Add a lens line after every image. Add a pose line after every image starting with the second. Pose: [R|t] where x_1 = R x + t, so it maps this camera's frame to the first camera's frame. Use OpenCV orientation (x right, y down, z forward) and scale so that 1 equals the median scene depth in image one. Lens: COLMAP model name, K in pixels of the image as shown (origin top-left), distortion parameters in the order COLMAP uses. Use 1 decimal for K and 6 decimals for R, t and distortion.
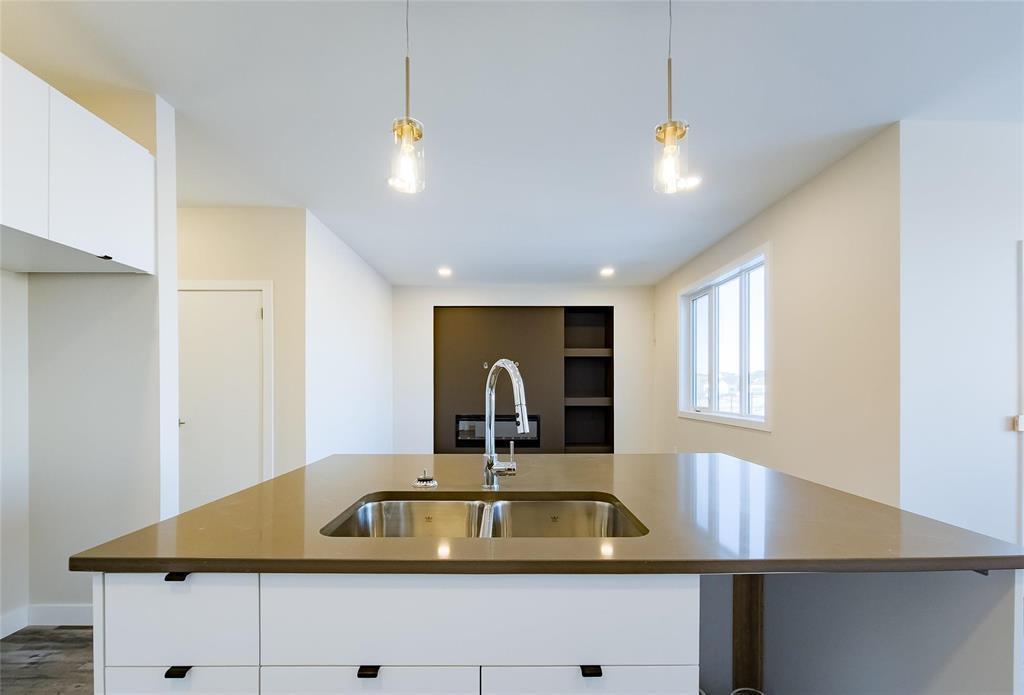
lens RADIAL K [[434.3, 0, 506.3], [0, 434.3, 380.8], [0, 0, 1]] dist [-0.019063, -0.000371]
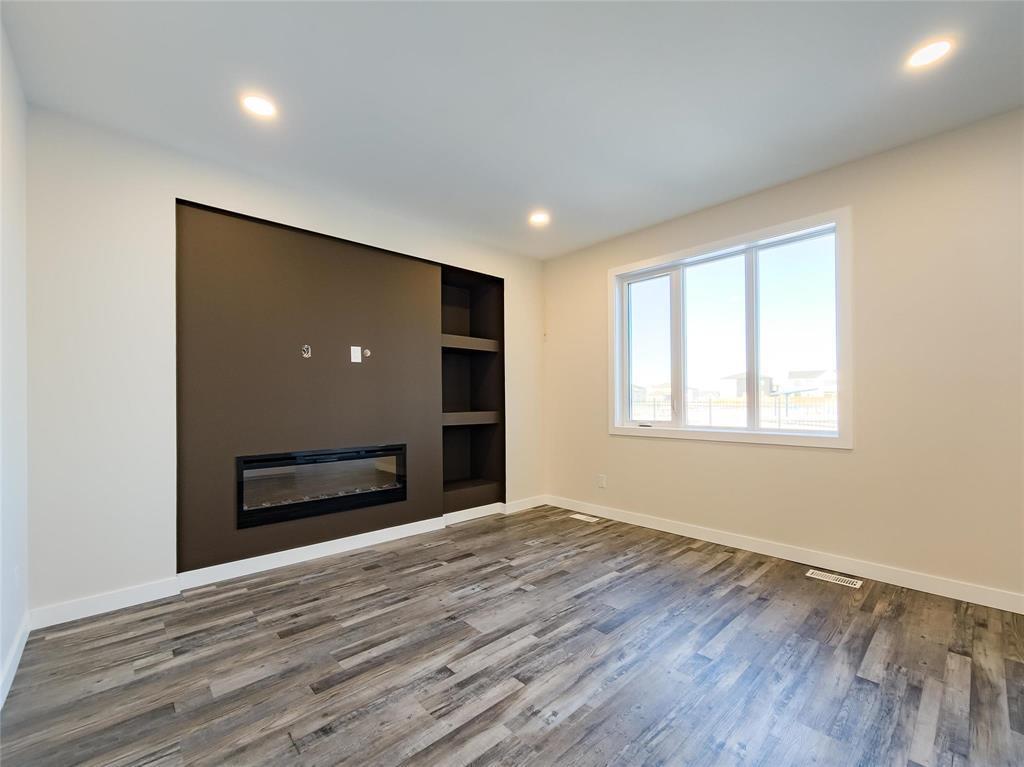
lens RADIAL K [[436.6, 0, 513.5], [0, 436.6, 395.0], [0, 0, 1]] dist [0.000536, -0.000099]
pose [[0.733270, 0.002765, 0.679931, -0.213995], [-0.004864, 0.999987, 0.001179, 0.011970], [-0.679920, -0.004172, 0.733275, 0.479397]]
